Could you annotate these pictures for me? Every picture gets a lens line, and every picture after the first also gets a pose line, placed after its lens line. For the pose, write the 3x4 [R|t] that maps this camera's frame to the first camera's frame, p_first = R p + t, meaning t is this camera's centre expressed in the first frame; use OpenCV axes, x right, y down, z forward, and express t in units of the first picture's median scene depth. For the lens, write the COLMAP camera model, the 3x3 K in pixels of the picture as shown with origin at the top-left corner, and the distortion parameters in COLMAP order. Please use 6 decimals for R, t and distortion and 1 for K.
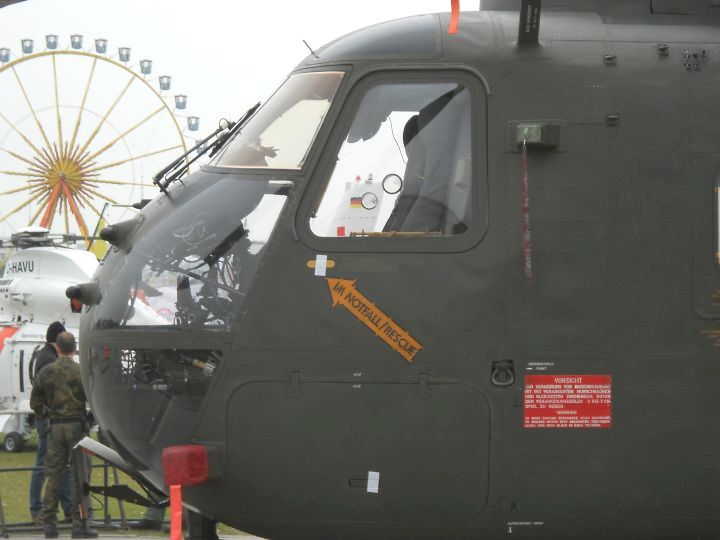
lens RADIAL K [[3048.7, 0, 360.0], [0, 3048.7, 269.8], [0, 0, 1]] dist [-0.432036, 0.000000]
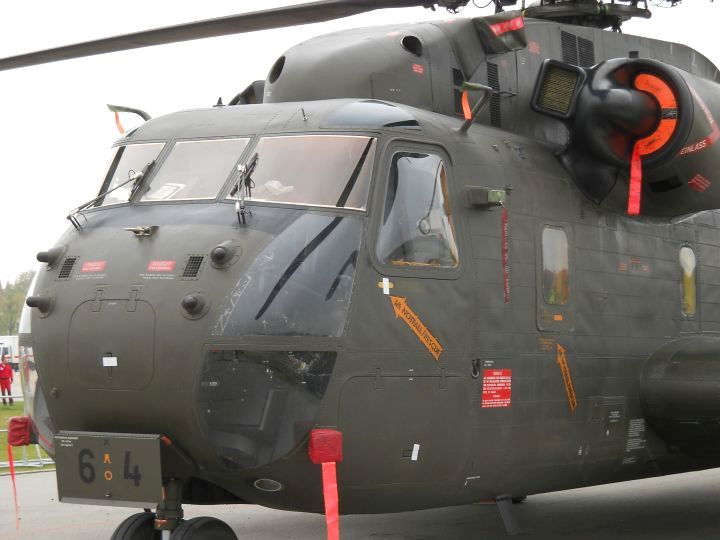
lens RADIAL K [[1865.7, 0, 361.7], [0, 1865.7, 268.0], [0, 0, 1]] dist [-0.069379, 0.000000]
pose [[0.557494, 0.037665, 0.829326, -0.680692], [-0.018423, 0.999286, -0.033000, 0.017344], [-0.829977, 0.003119, 0.557790, 0.571089]]
